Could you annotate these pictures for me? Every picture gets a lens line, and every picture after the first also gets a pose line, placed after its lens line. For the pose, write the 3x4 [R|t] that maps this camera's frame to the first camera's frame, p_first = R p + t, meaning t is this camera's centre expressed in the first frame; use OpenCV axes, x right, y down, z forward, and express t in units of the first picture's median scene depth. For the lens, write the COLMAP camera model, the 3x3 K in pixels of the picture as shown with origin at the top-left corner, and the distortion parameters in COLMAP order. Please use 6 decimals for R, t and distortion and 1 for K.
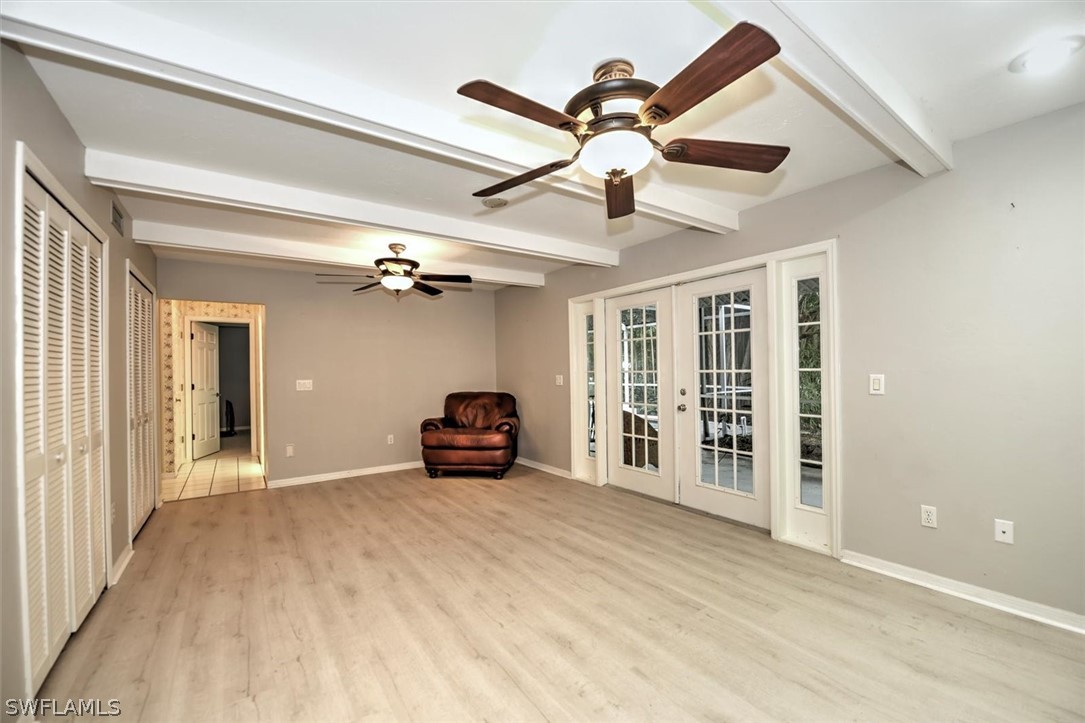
lens RADIAL K [[439.4, 0, 540.6], [0, 439.4, 365.5], [0, 0, 1]] dist [-0.010572, -0.001205]
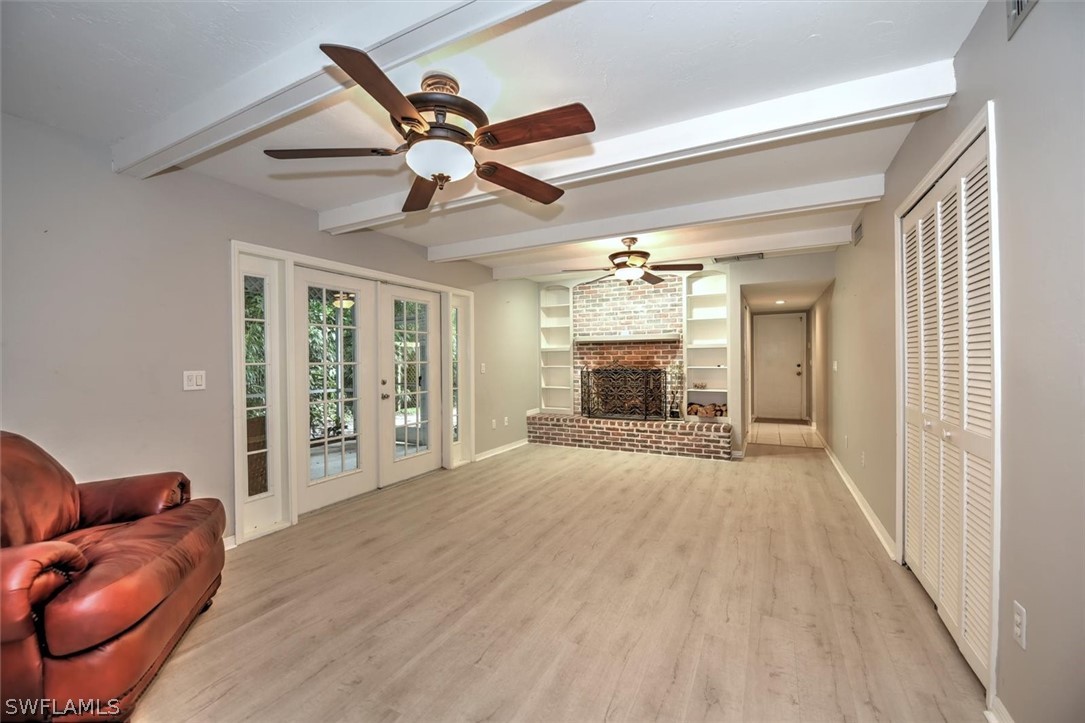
lens RADIAL K [[439.4, 0, 519.4], [0, 439.4, 361.1], [0, 0, 1]] dist [-0.010572, -0.001205]
pose [[-0.429074, 0.018323, 0.903084, -1.018338], [0.008683, 0.999832, -0.016161, 0.037347], [-0.903228, 0.000908, -0.429160, 1.477768]]
